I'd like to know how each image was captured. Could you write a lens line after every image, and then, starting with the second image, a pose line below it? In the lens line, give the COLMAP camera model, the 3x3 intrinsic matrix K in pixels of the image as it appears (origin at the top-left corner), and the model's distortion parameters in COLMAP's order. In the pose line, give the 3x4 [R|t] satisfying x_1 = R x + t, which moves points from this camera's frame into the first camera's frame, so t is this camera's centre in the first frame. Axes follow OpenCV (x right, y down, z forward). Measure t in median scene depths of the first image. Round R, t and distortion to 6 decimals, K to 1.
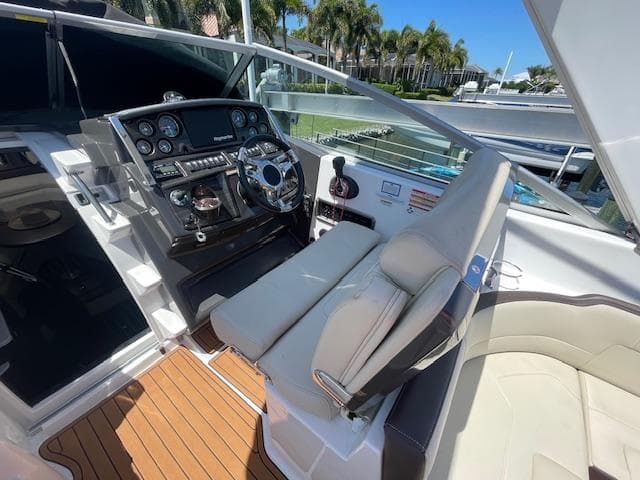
lens RADIAL K [[257.3, 0, 320.9], [0, 257.3, 239.9], [0, 0, 1]] dist [-0.012070, 0.003333]
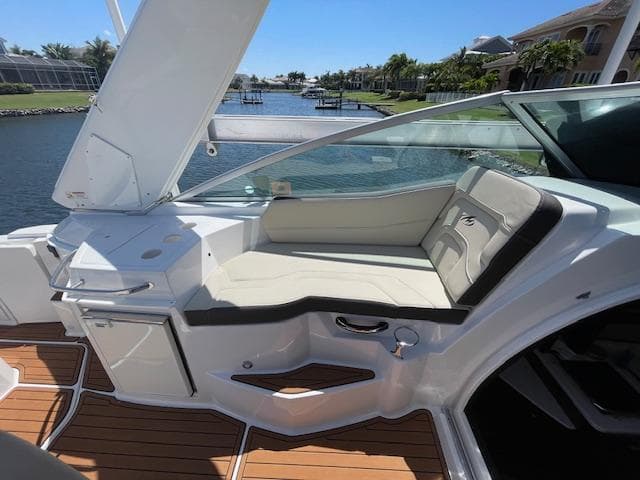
lens RADIAL K [[255.4, 0, 321.8], [0, 255.4, 241.5], [0, 0, 1]] dist [0.000467, -0.004675]
pose [[-0.831163, 0.248633, -0.497342, -0.196717], [-0.321175, 0.515465, 0.794444, -0.381803], [0.453887, 0.820047, -0.348581, 0.421945]]
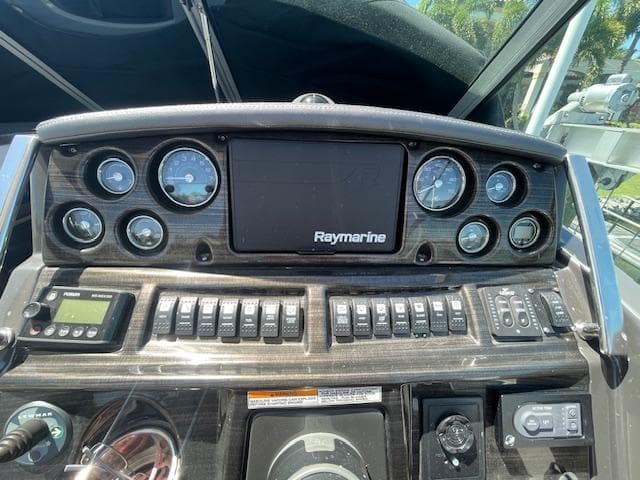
lens RADIAL K [[257.3, 0, 320.9], [0, 257.3, 239.9], [0, 0, 1]] dist [-0.012070, 0.003333]
pose [[0.633182, 0.360849, -0.684740, -0.211464], [-0.429836, 0.899649, 0.076632, -0.434726], [0.643678, 0.245804, 0.724748, 0.821800]]
